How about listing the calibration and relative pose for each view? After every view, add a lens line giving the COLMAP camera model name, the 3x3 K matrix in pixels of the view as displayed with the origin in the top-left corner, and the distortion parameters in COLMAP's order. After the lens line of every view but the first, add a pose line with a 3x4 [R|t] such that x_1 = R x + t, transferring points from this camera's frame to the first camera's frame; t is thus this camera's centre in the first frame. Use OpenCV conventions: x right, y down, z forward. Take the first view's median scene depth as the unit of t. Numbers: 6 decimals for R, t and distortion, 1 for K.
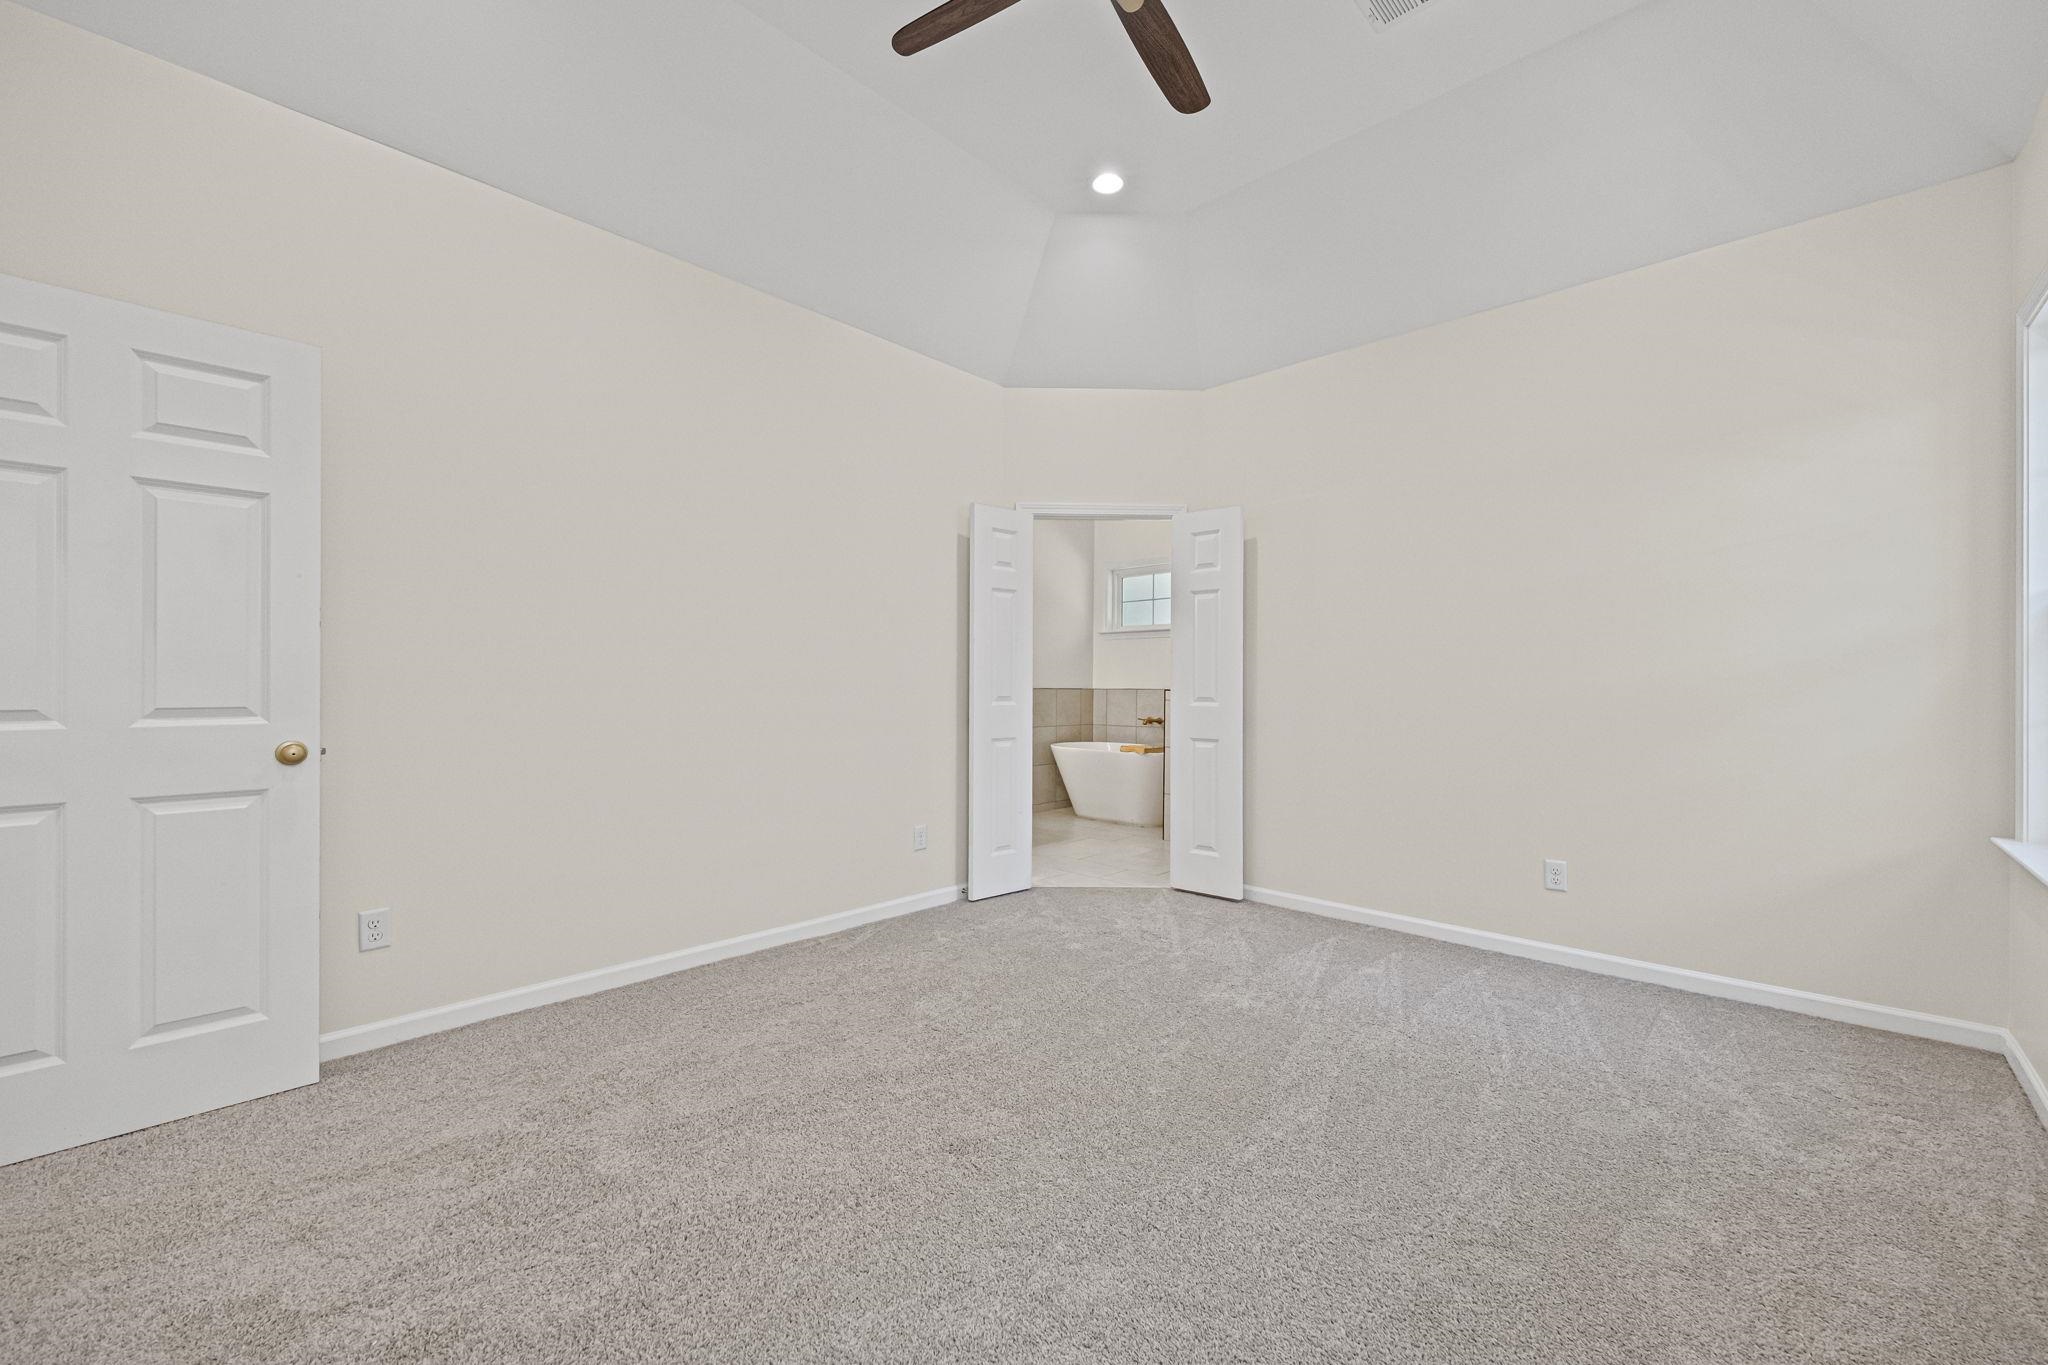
lens RADIAL K [[797.2, 0, 1042.5], [0, 797.2, 686.9], [0, 0, 1]] dist [0.010464, -0.001620]
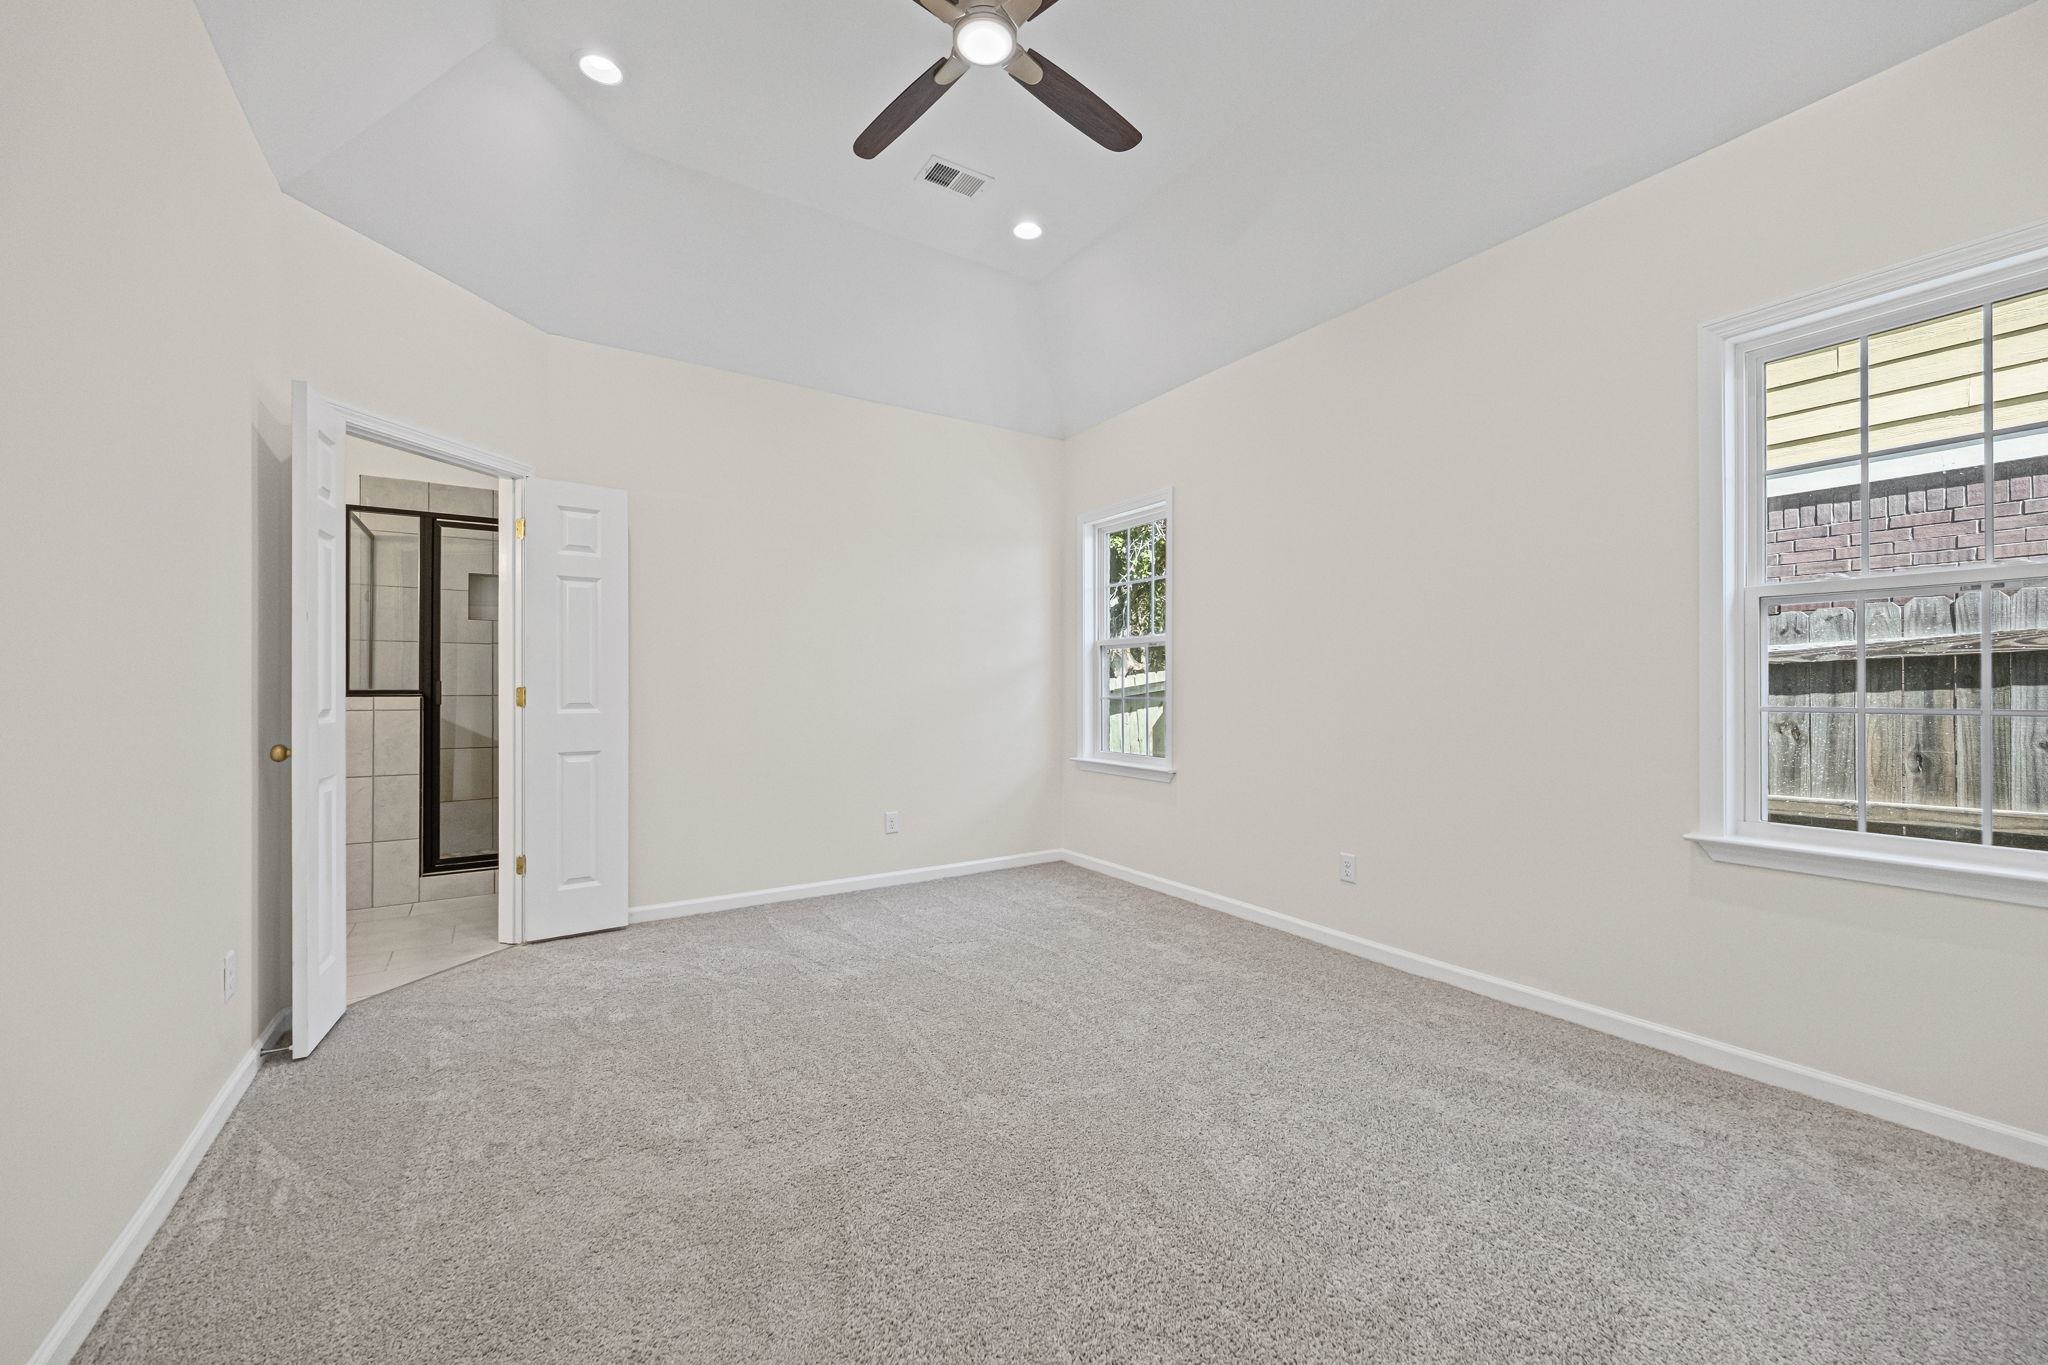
lens RADIAL K [[797.2, 0, 1032.2], [0, 797.2, 685.6], [0, 0, 1]] dist [0.010464, -0.001620]
pose [[0.245947, -0.000667, 0.969283, -0.568440], [0.005547, 0.999984, -0.000720, -0.002346], [-0.969267, 0.005554, 0.245947, 0.361017]]
